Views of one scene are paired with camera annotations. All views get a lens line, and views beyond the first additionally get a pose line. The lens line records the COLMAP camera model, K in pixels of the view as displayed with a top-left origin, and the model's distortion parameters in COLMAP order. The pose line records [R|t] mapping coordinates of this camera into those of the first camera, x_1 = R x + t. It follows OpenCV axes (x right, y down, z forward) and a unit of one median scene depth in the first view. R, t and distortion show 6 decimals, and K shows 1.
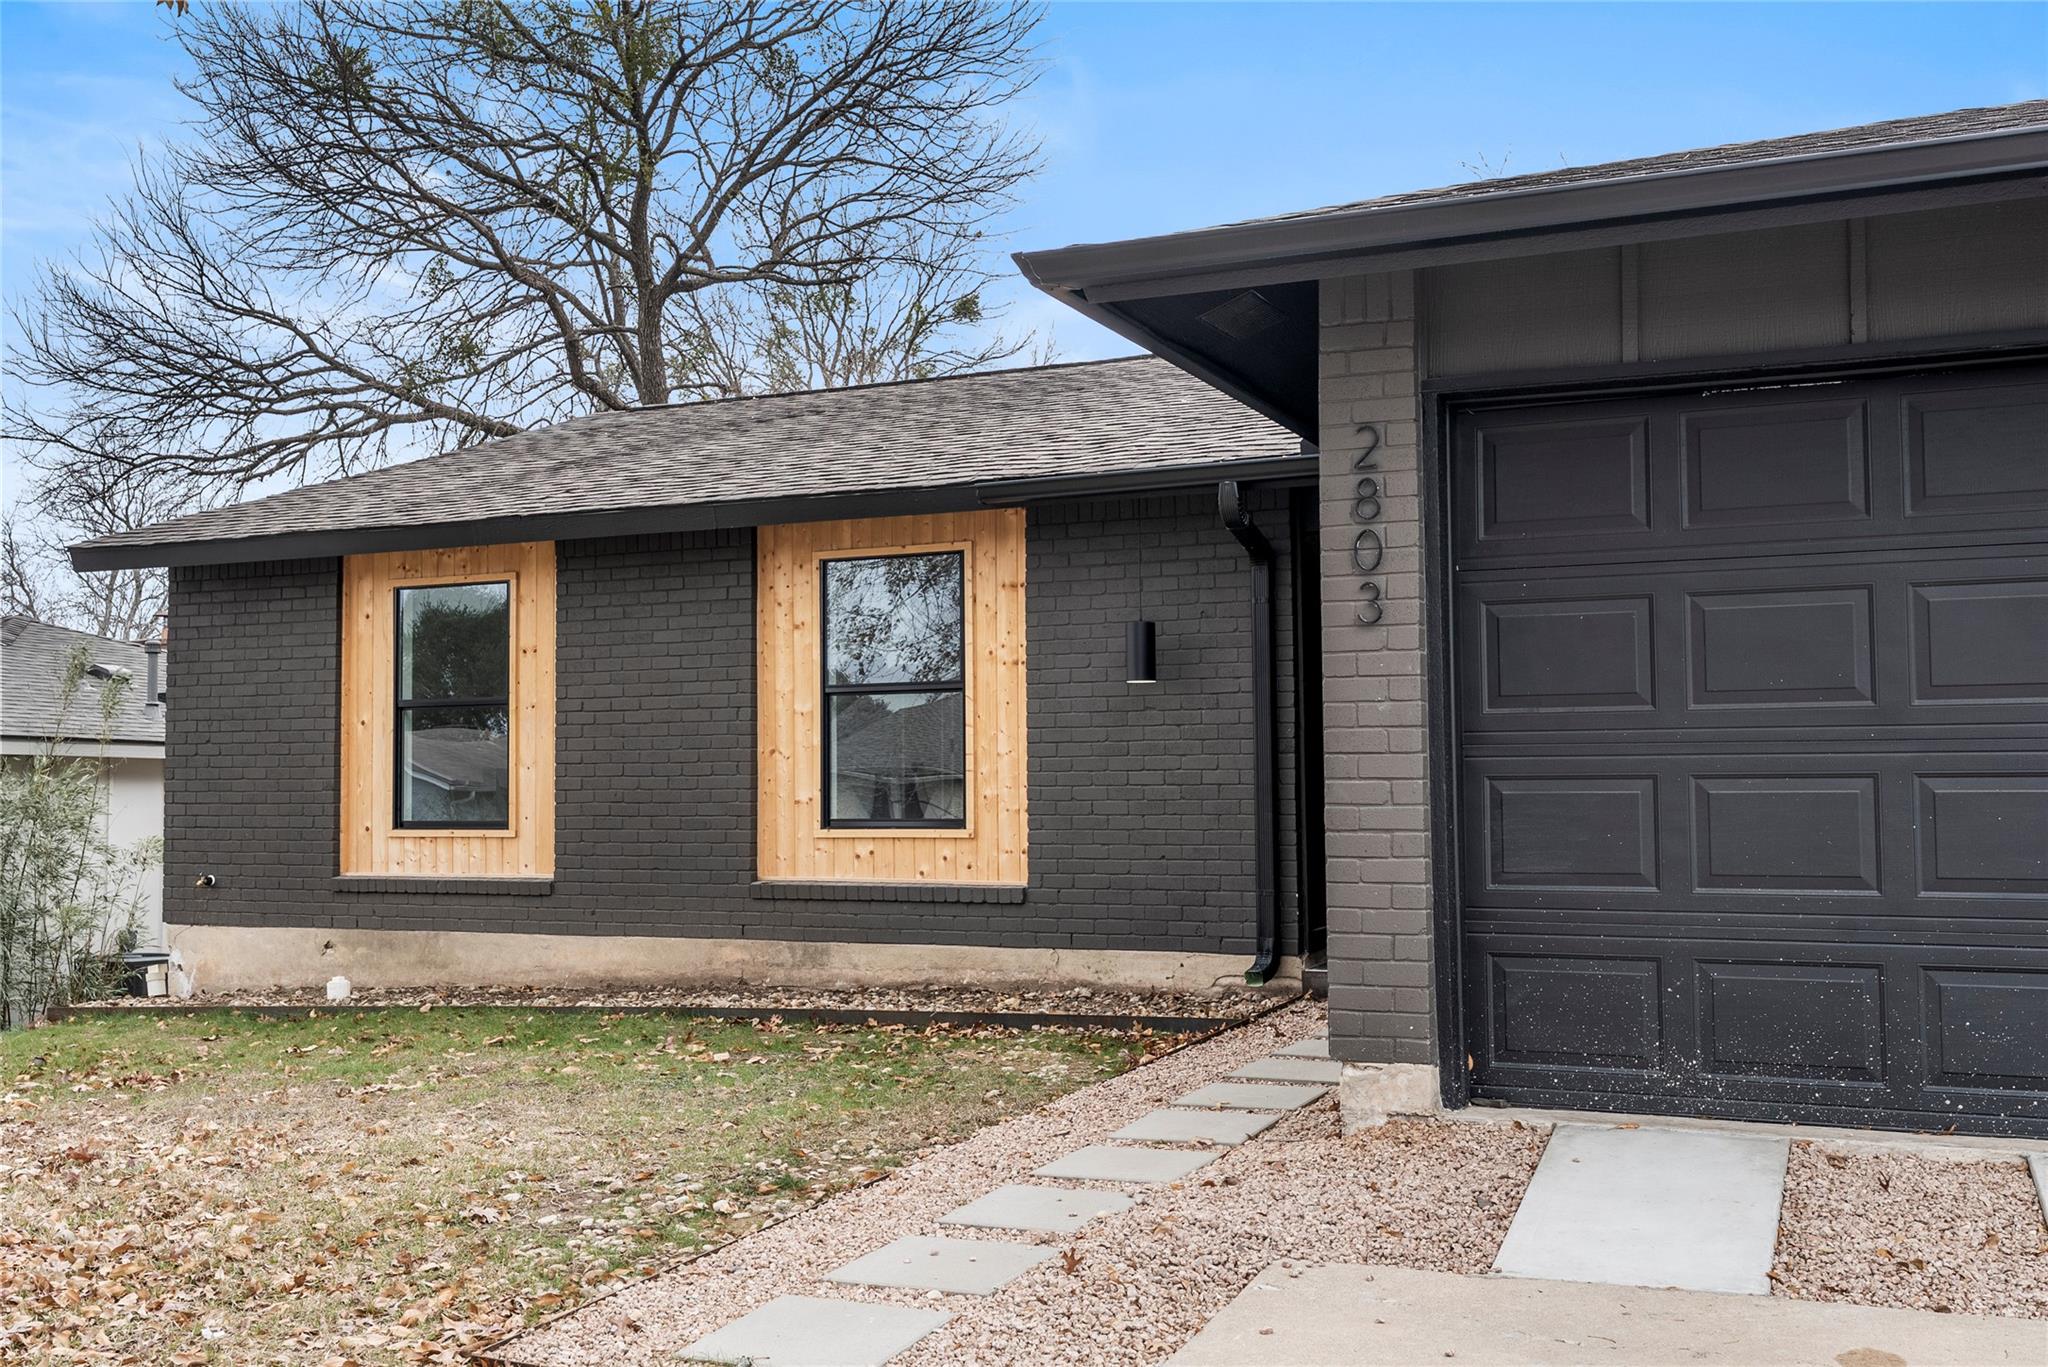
lens RADIAL K [[1953.2, 0, 1022.3], [0, 1953.2, 675.4], [0, 0, 1]] dist [0.004673, 0.000000]
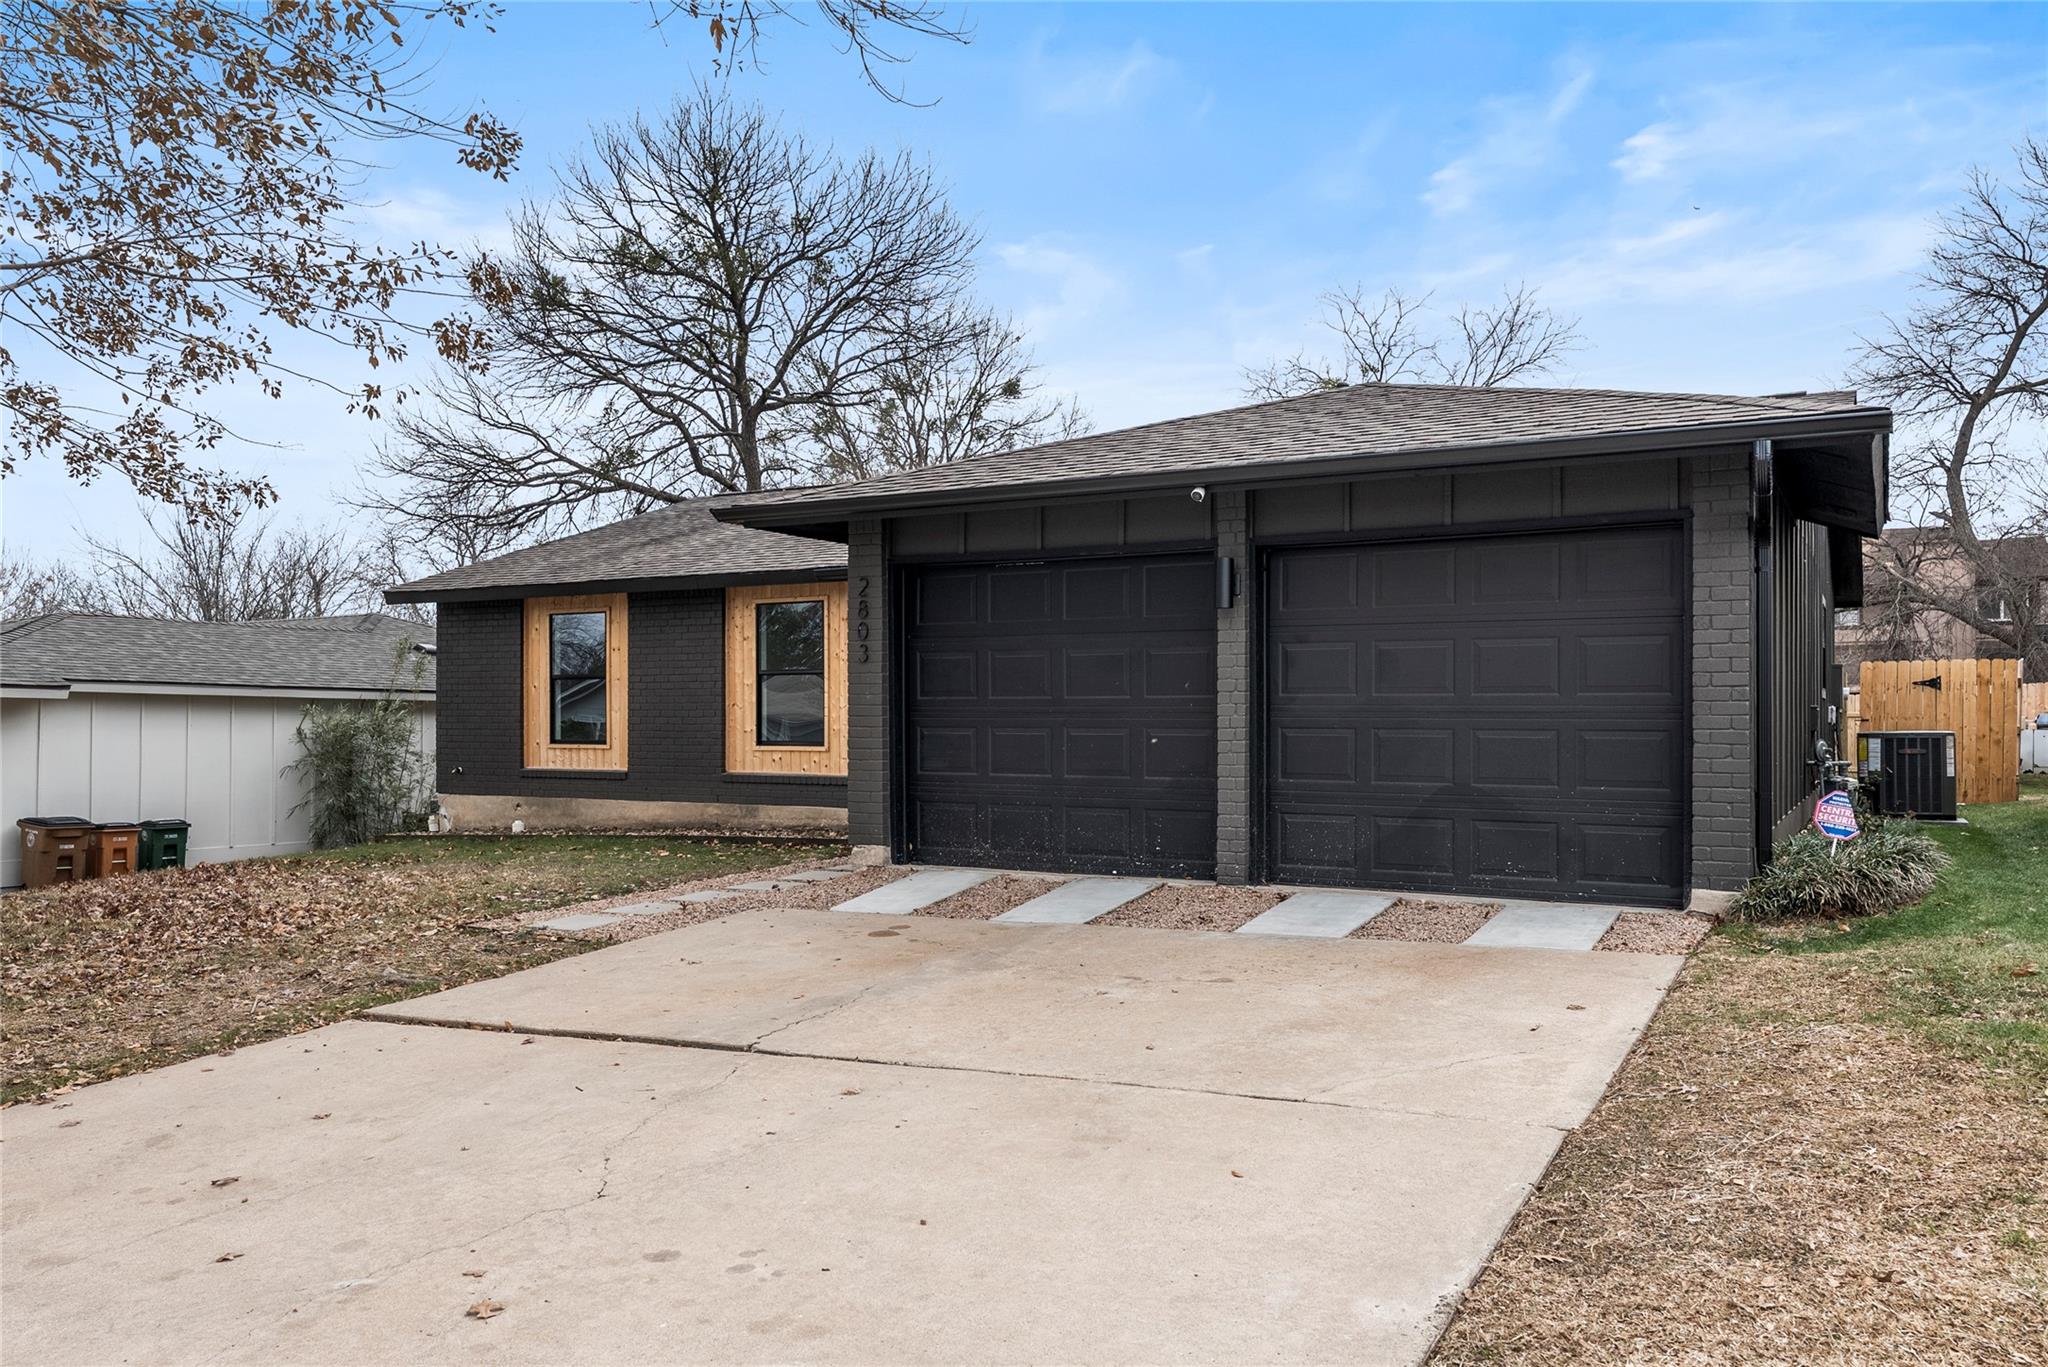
lens RADIAL K [[1521.9, 0, 1026.5], [0, 1521.9, 696.5], [0, 0, 1]] dist [-0.009411, -0.000165]
pose [[0.995754, 0.006000, -0.091860, 0.207038], [-0.001803, 0.998953, 0.045705, -0.026327], [0.092038, -0.045345, 0.994722, -0.314249]]
